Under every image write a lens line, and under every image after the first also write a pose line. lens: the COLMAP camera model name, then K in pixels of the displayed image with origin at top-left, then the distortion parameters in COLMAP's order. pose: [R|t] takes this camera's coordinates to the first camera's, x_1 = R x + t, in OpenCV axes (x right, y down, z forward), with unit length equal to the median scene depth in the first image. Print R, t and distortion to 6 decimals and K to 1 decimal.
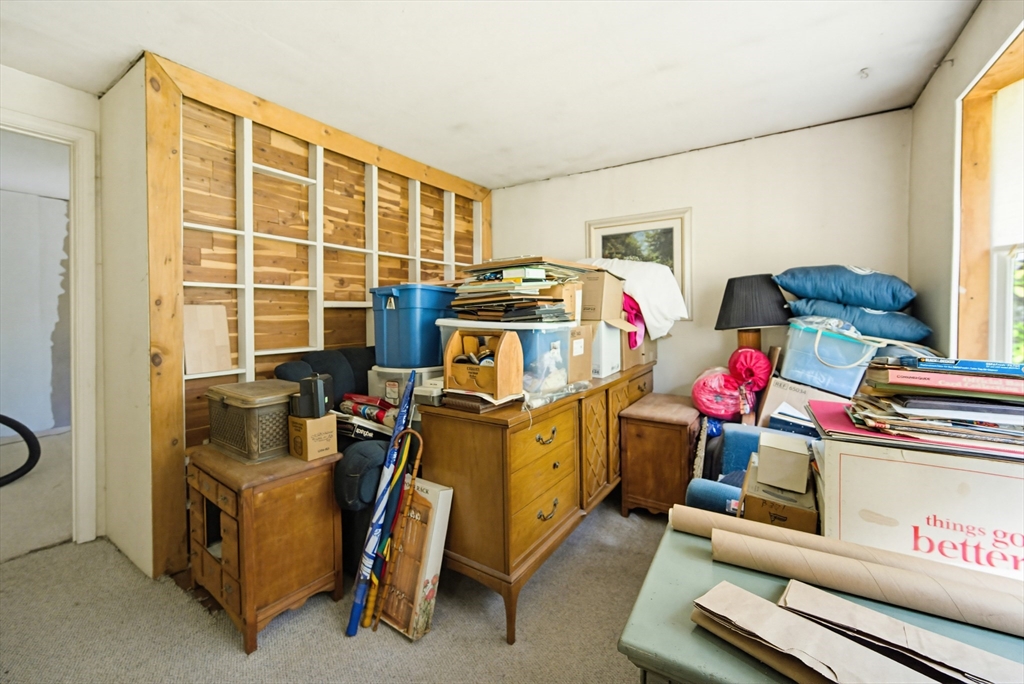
lens RADIAL K [[415.8, 0, 497.8], [0, 415.8, 314.7], [0, 0, 1]] dist [0.002384, 0.000265]
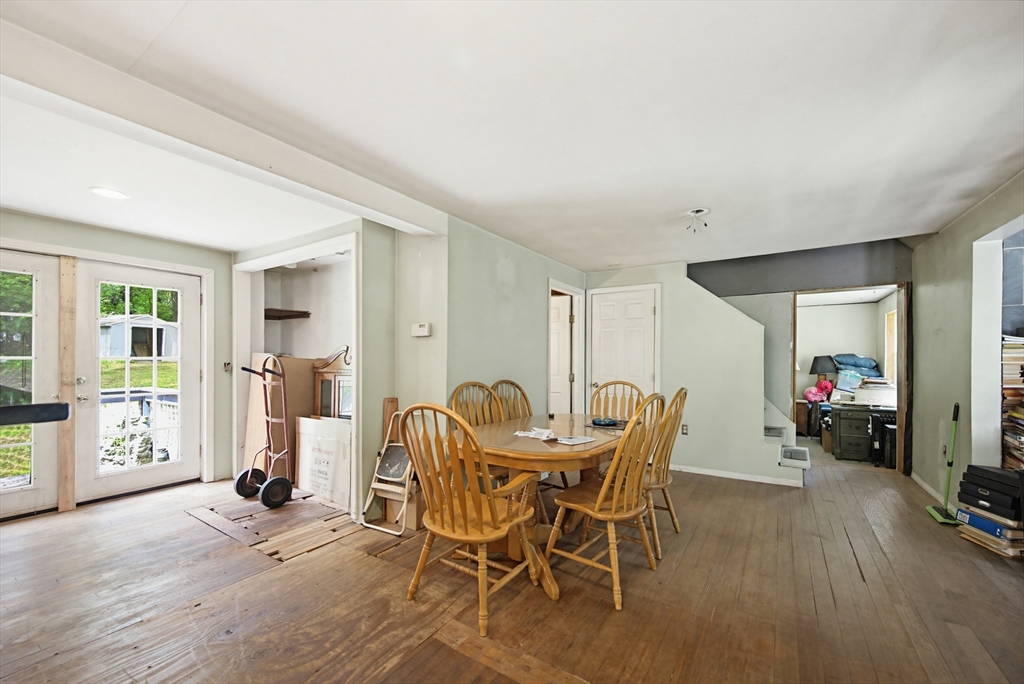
lens RADIAL K [[415.8, 0, 503.8], [0, 415.8, 362.5], [0, 0, 1]] dist [0.002384, 0.000265]
pose [[0.999951, 0.005666, 0.008171, -1.871013], [-0.005622, 0.999969, -0.005444, -0.021499], [-0.008202, 0.005398, 0.999952, -2.149056]]
